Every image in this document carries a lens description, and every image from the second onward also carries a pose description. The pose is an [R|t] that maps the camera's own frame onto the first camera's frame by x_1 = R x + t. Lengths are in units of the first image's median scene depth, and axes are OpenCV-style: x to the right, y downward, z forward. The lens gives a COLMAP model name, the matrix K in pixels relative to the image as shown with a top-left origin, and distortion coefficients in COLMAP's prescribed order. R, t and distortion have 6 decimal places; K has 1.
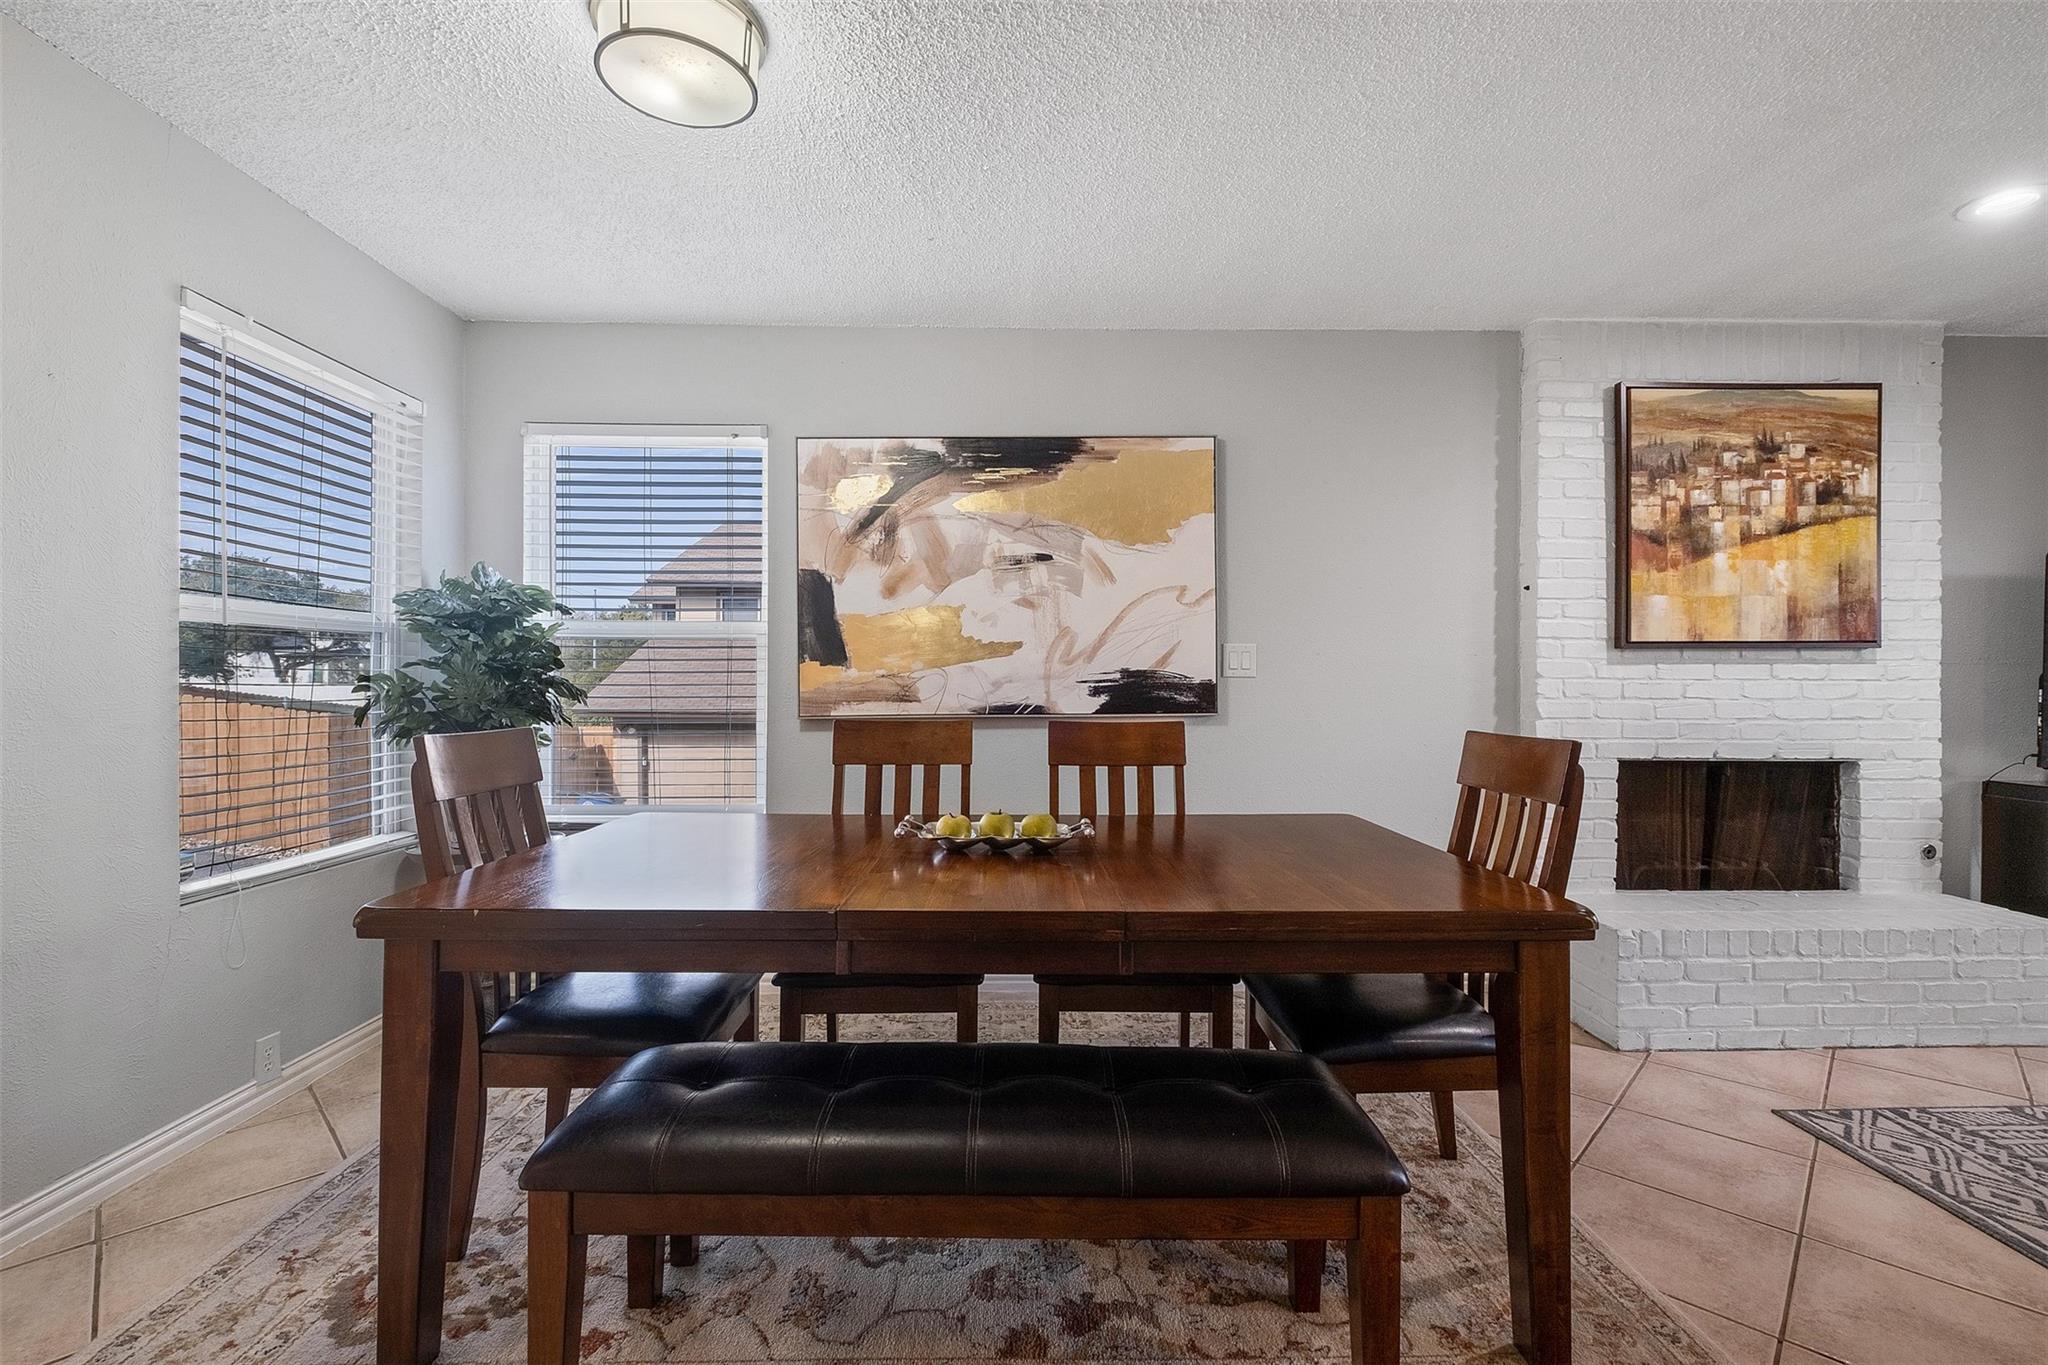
lens RADIAL K [[894.6, 0, 1041.9], [0, 894.6, 671.4], [0, 0, 1]] dist [0.006115, -0.005199]
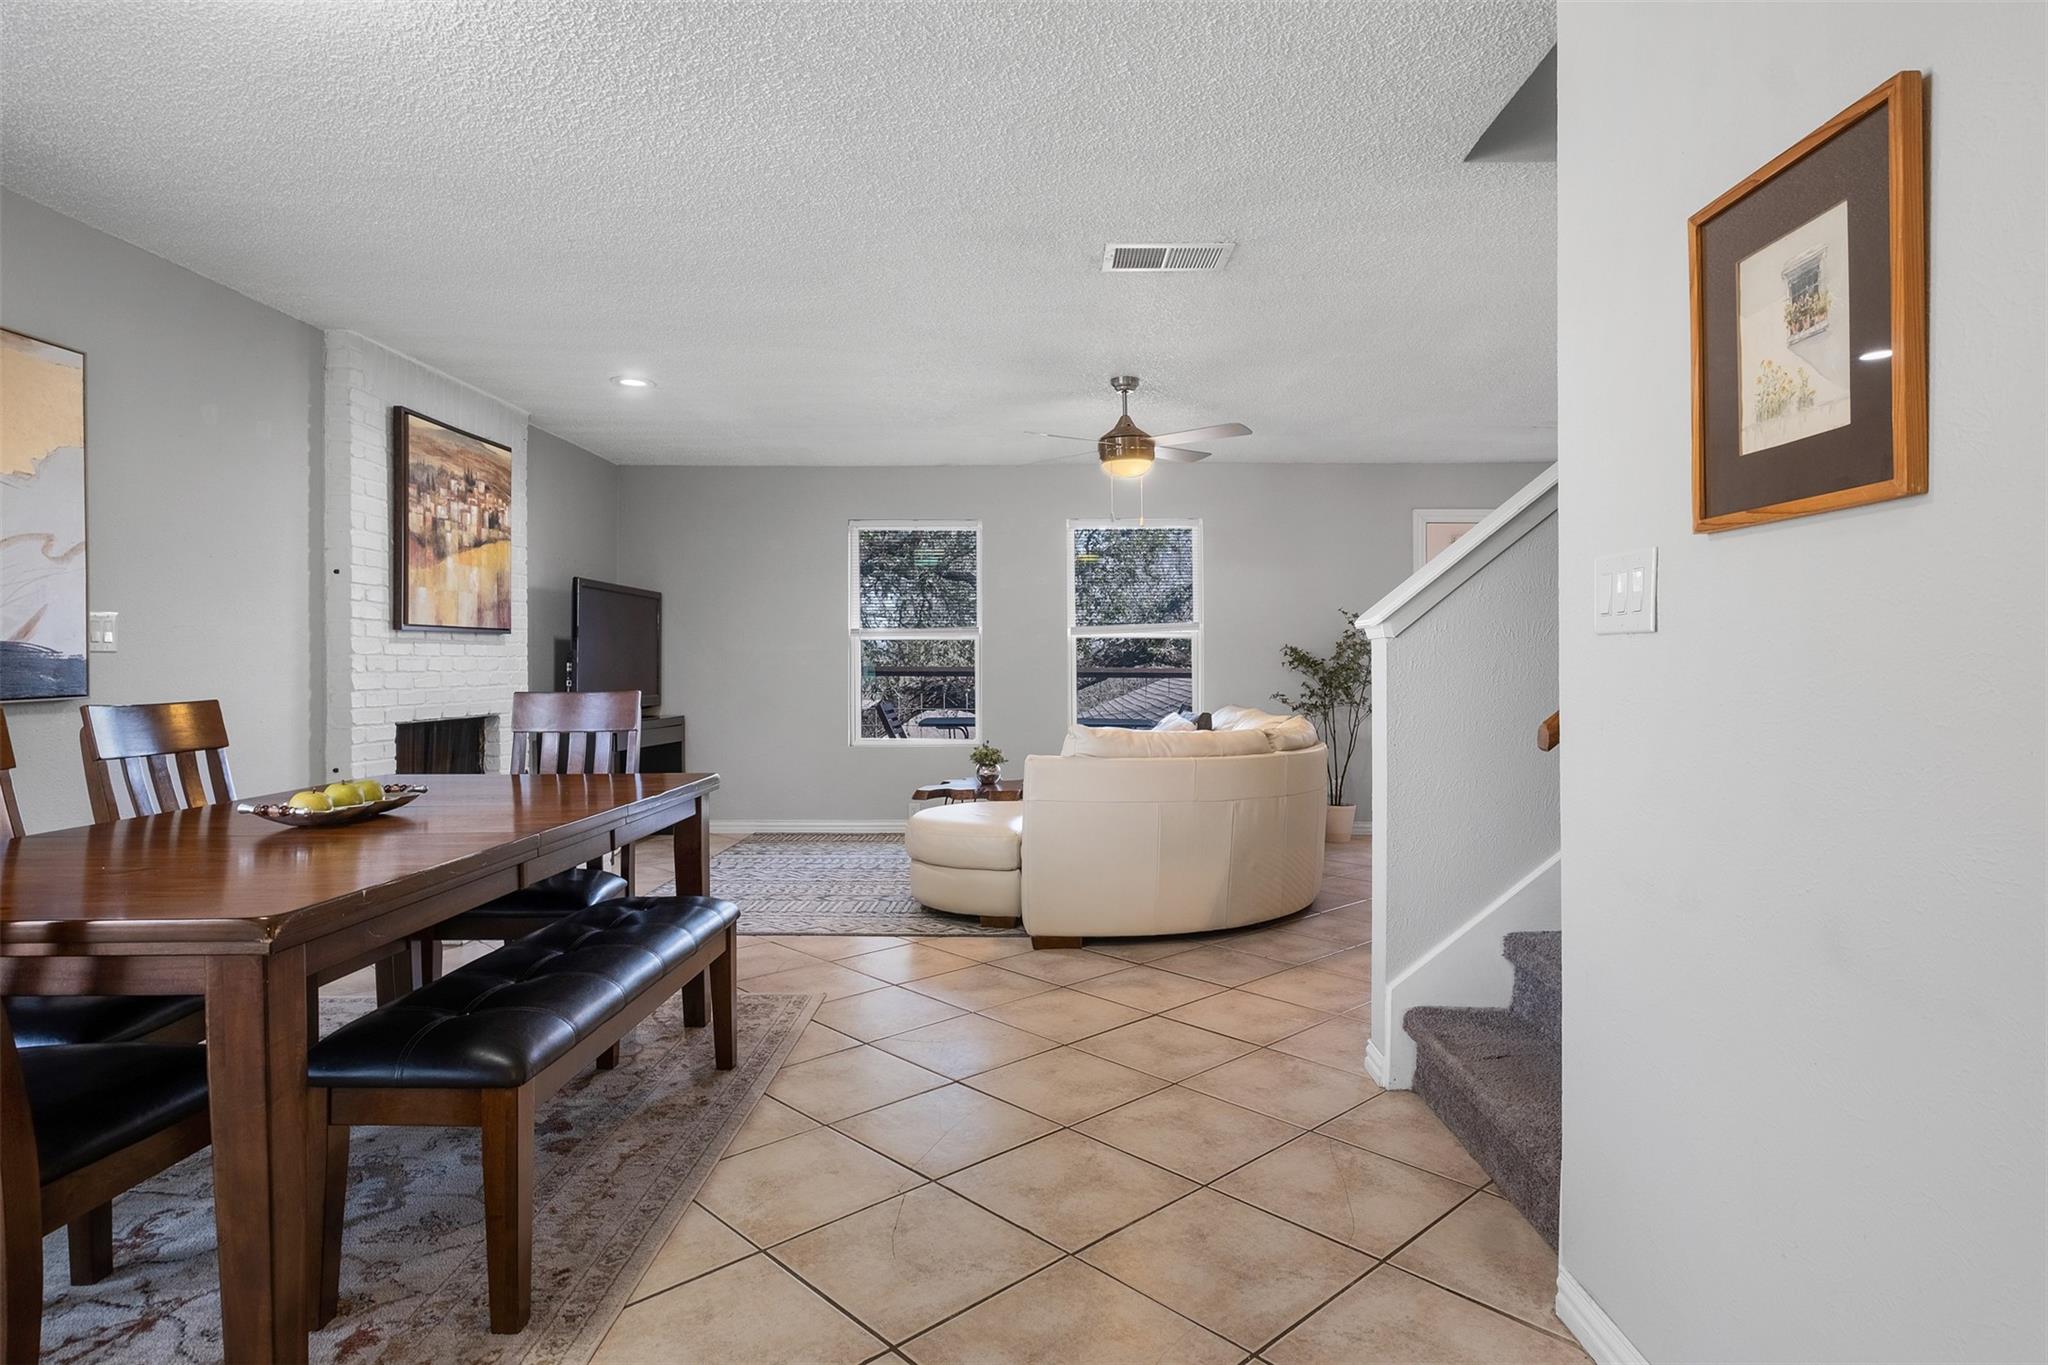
lens RADIAL K [[1092.3, 0, 1010.6], [0, 1092.3, 701.6], [0, 0, 1]] dist [-0.005642, -0.002425]
pose [[0.049527, -0.039323, 0.997998, -0.767791], [-0.015076, 0.999081, 0.040114, -0.000887], [-0.998659, -0.017032, 0.048888, 0.117683]]
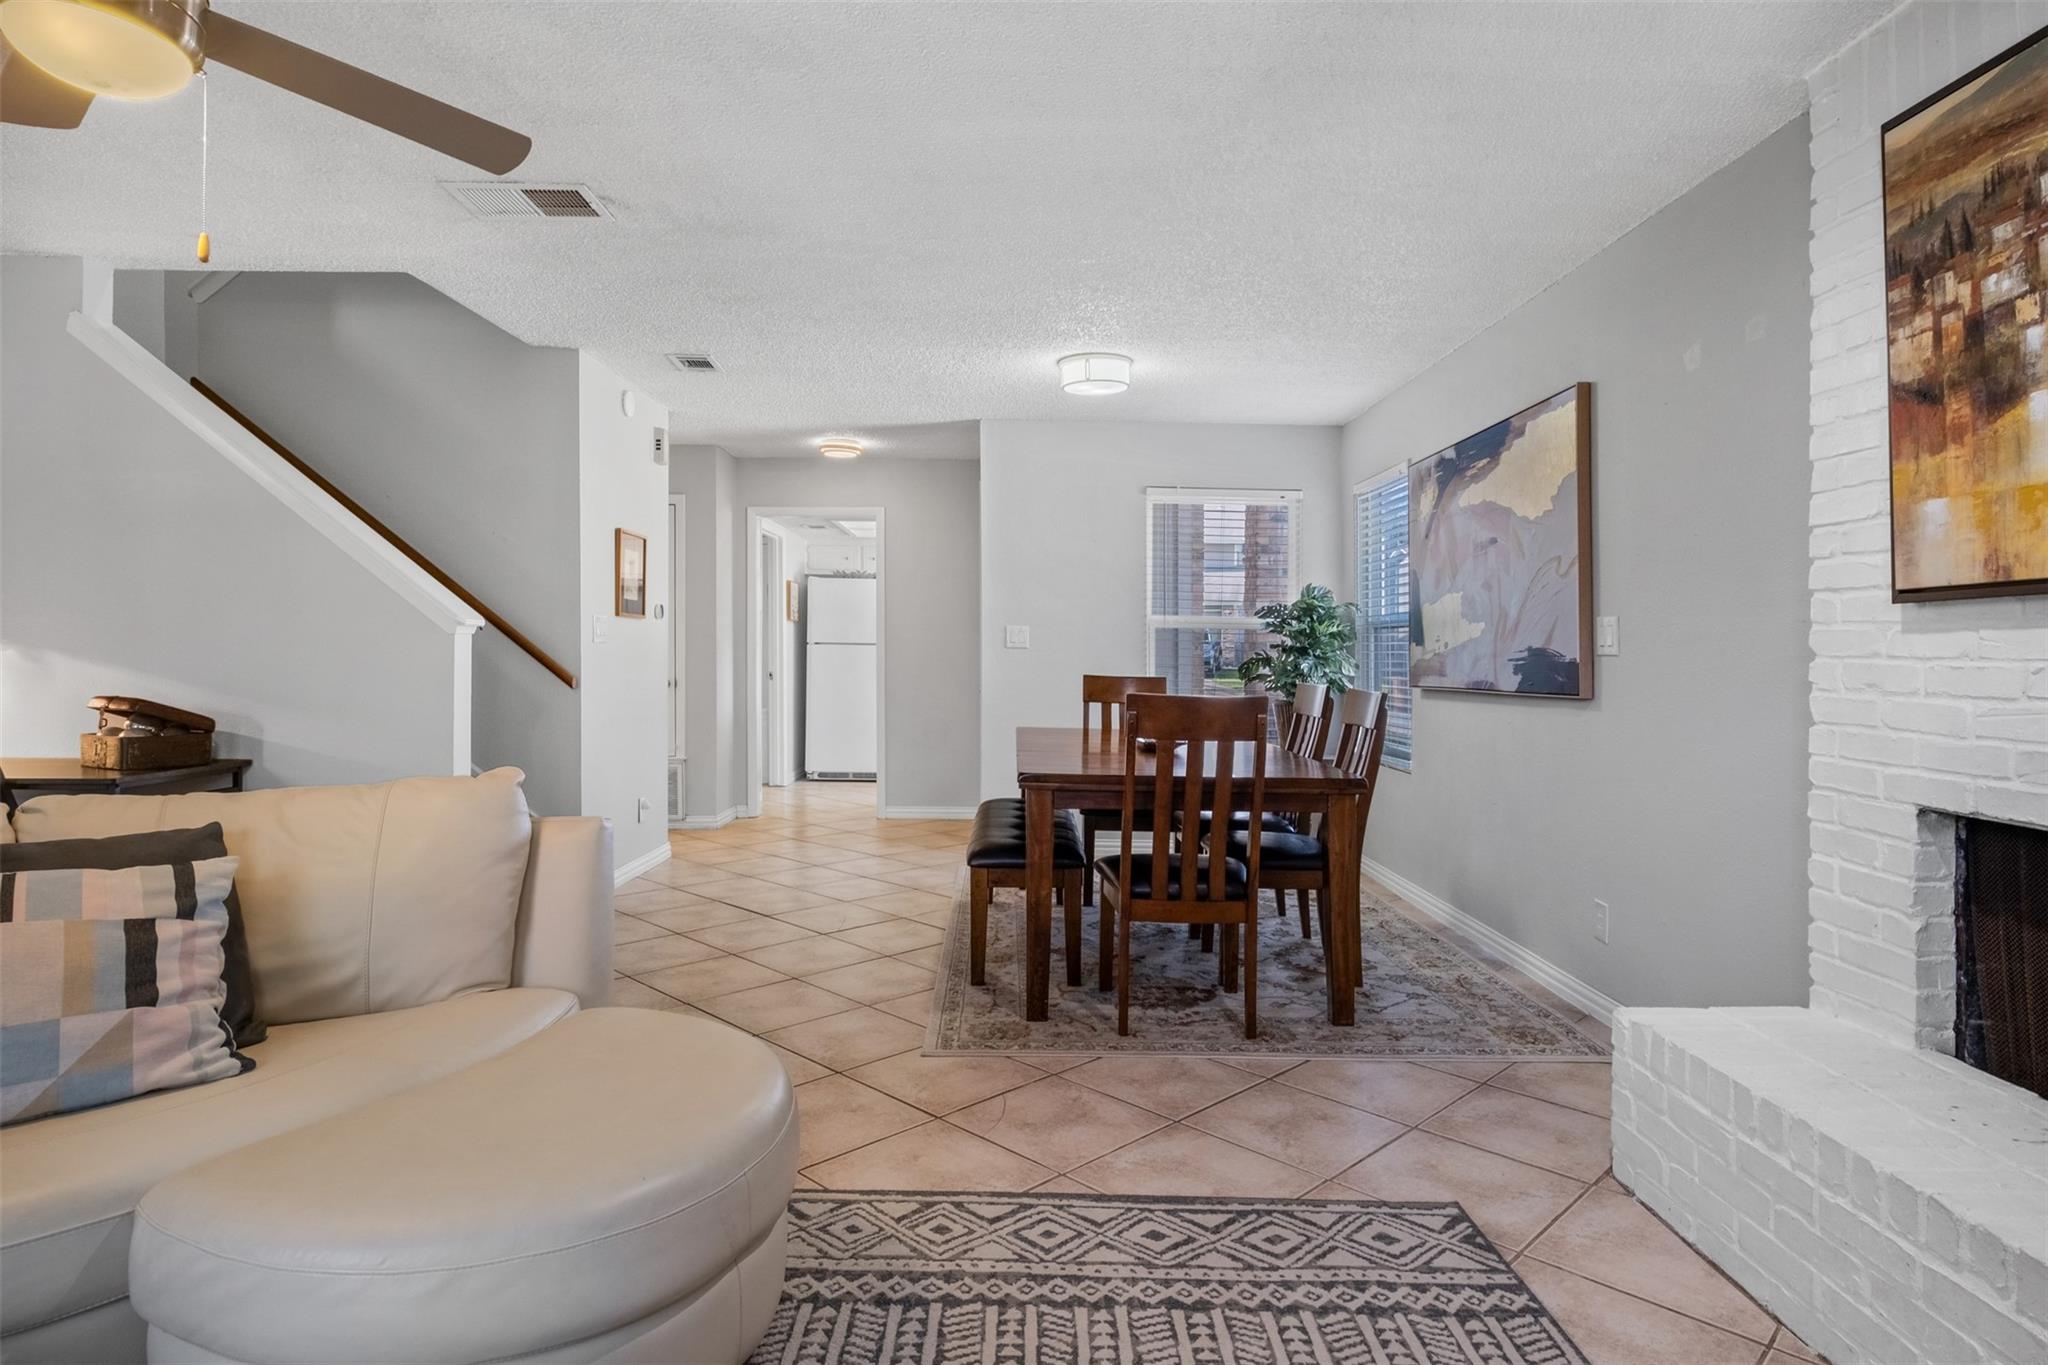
lens RADIAL K [[1118.0, 0, 1016.8], [0, 1118.0, 662.8], [0, 0, 1]] dist [-0.012832, 0.002327]
pose [[-0.011002, 0.007289, -0.999913, 1.342142], [0.006596, 0.999952, 0.007217, 0.002952], [0.999918, -0.006516, -0.011049, 0.466161]]
